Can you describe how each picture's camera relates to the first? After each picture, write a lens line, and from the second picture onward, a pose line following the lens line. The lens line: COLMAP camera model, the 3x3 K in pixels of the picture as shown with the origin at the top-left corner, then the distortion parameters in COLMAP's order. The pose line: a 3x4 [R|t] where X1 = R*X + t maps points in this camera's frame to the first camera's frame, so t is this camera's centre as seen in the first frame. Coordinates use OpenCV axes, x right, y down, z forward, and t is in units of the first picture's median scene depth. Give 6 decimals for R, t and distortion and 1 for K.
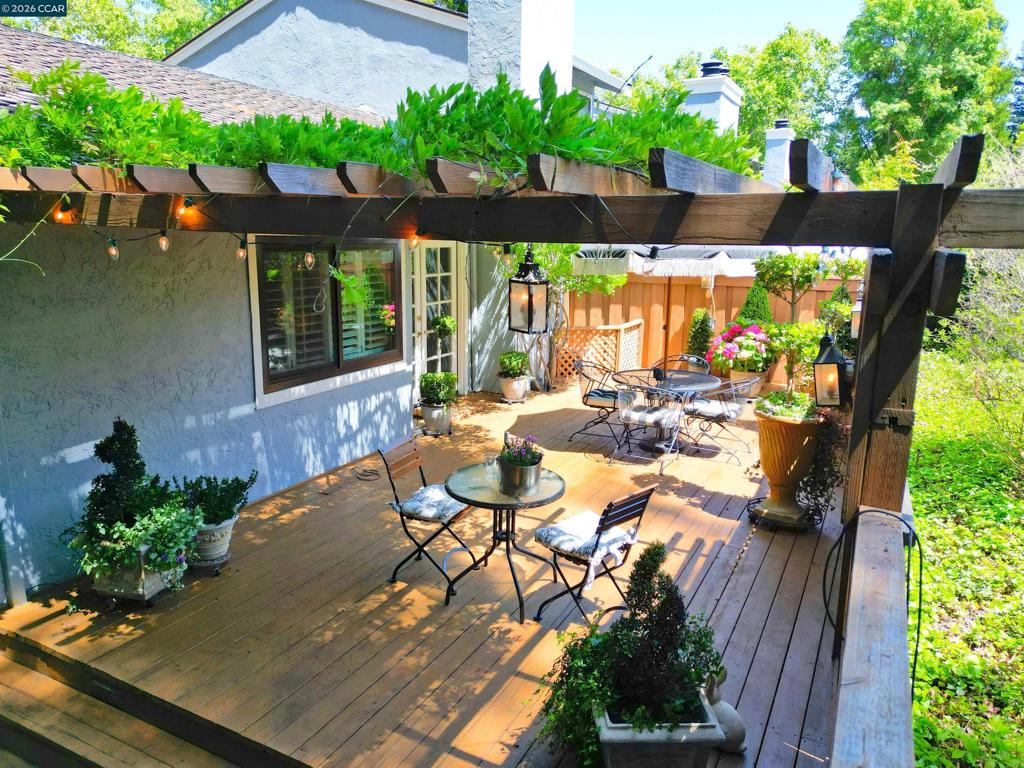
lens RADIAL K [[709.4, 0, 512.0], [0, 709.4, 384.0], [0, 0, 1]] dist [0.029231, -0.037068]
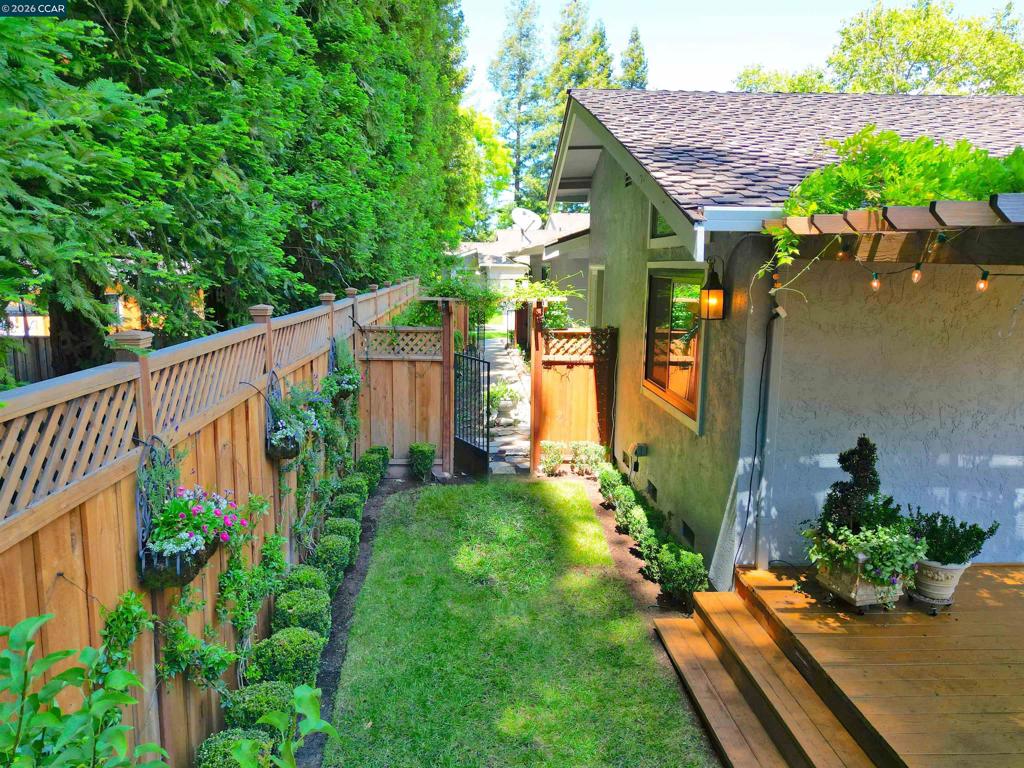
lens RADIAL K [[709.4, 0, 512.0], [0, 709.4, 384.0], [0, 0, 1]] dist [0.029231, -0.037068]
pose [[0.502939, 0.128028, -0.854787, 0.105287], [-0.176455, 0.983349, 0.043462, 0.017911], [0.846118, 0.128973, 0.517156, -0.042614]]
